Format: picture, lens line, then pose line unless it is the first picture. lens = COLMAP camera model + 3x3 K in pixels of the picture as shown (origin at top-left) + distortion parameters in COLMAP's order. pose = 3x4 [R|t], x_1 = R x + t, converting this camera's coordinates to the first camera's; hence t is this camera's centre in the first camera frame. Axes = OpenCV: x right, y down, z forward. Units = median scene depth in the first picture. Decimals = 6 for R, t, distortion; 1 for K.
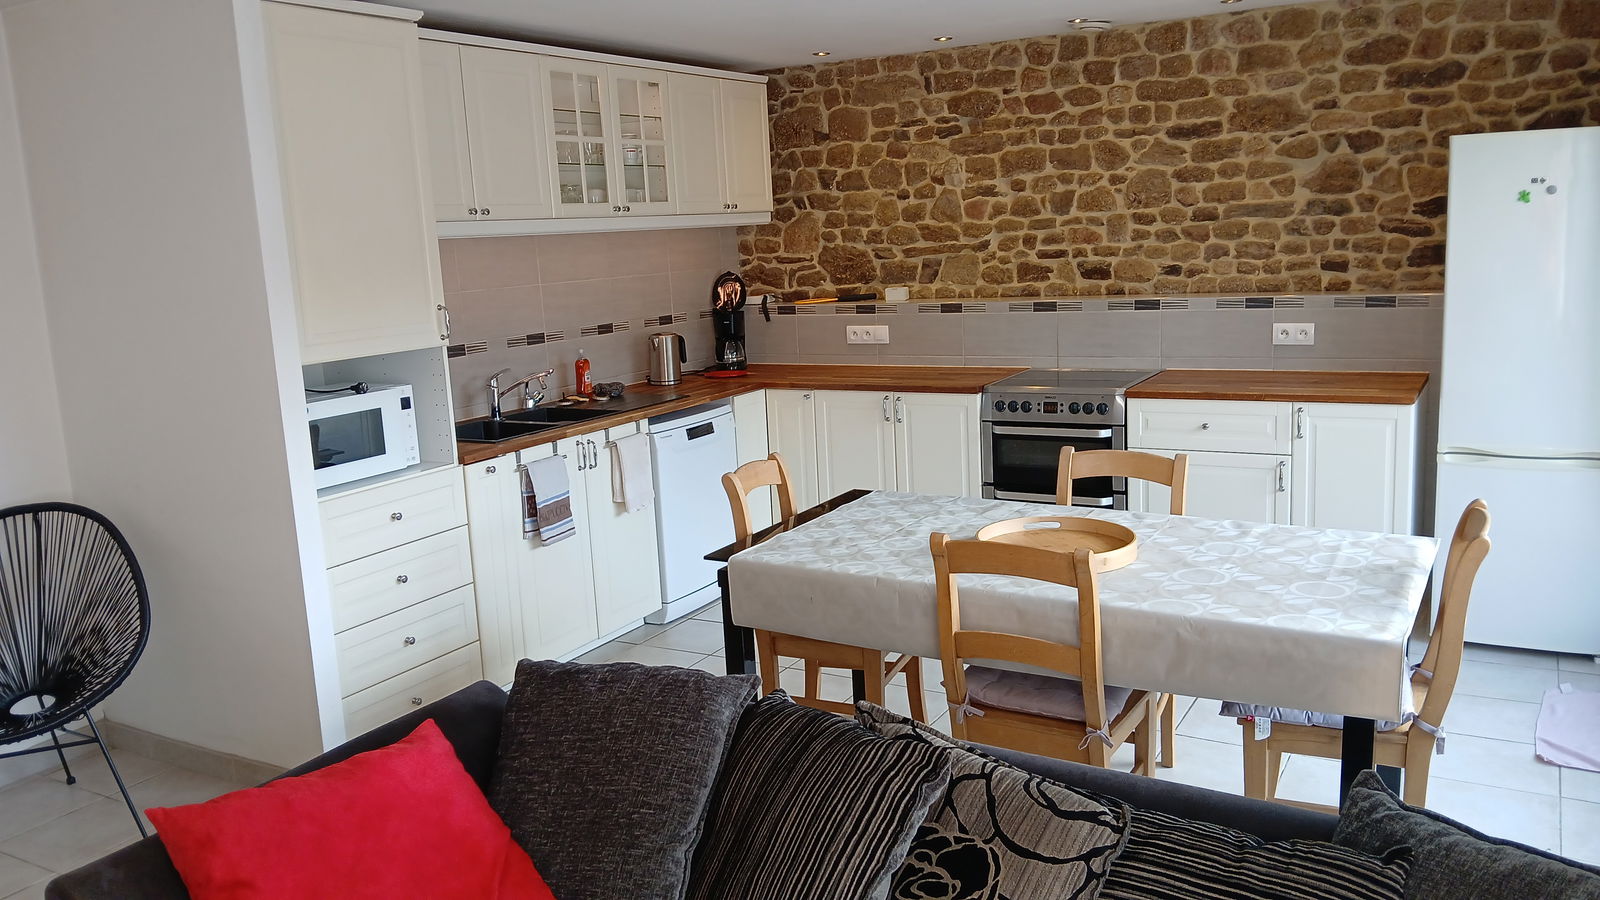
lens RADIAL K [[1237.1, 0, 795.5], [0, 1237.1, 470.1], [0, 0, 1]] dist [0.001548, -0.073922]
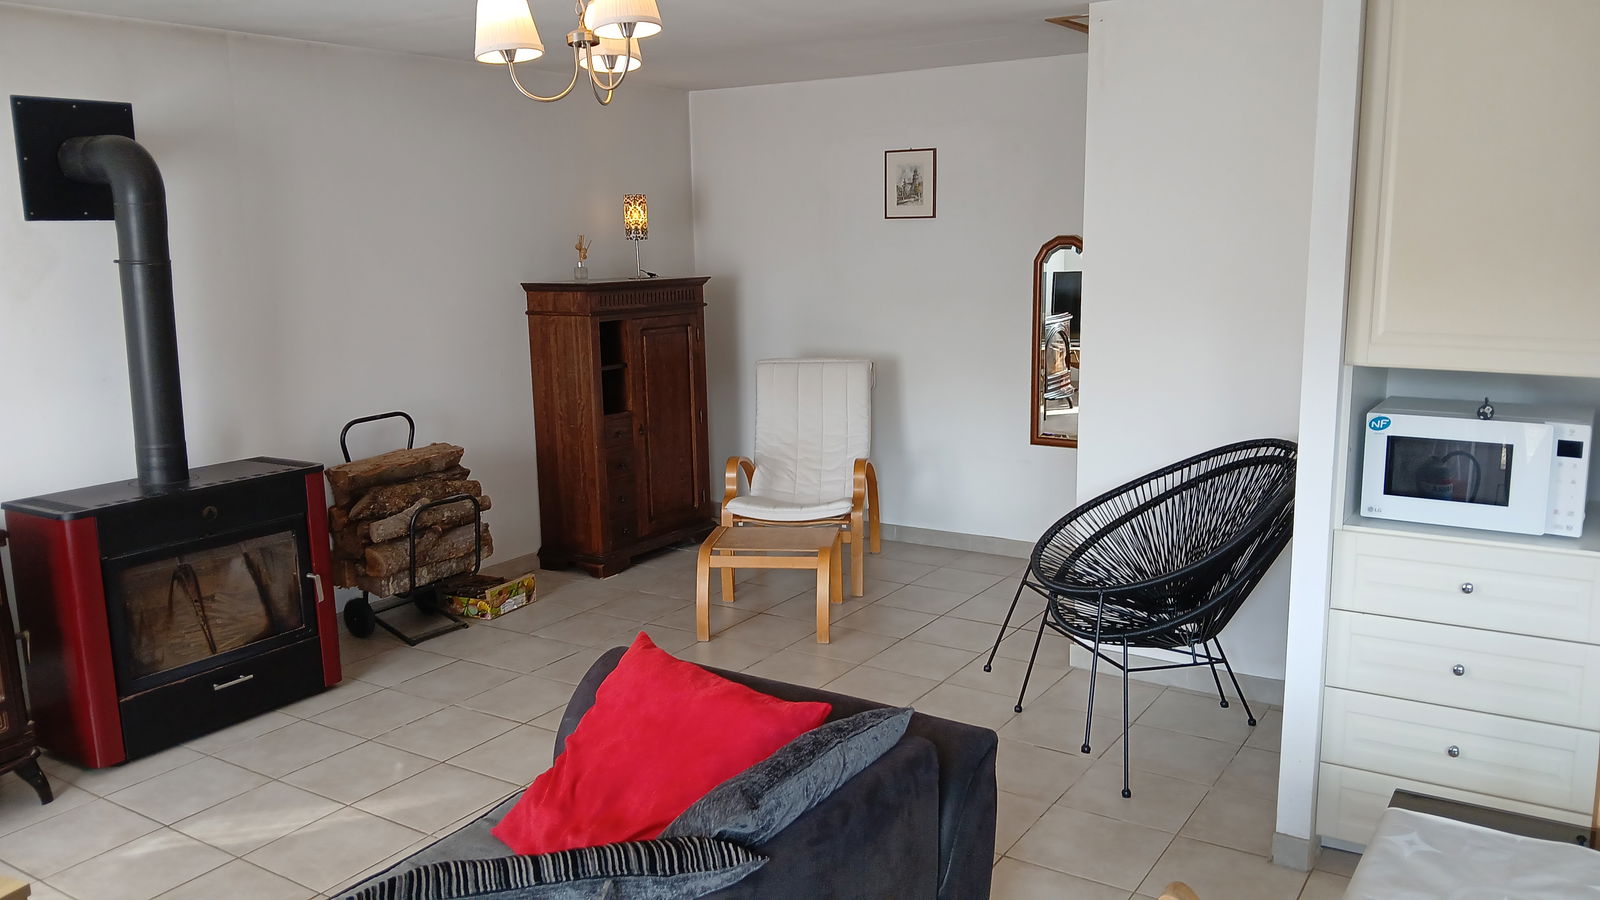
lens RADIAL K [[1237.1, 0, 795.5], [0, 1237.1, 470.1], [0, 0, 1]] dist [0.001548, -0.073922]
pose [[-0.030271, 0.241128, -0.970021, 0.386177], [-0.170293, 0.955033, 0.242717, -0.139562], [0.984928, 0.172535, 0.012153, 0.571473]]
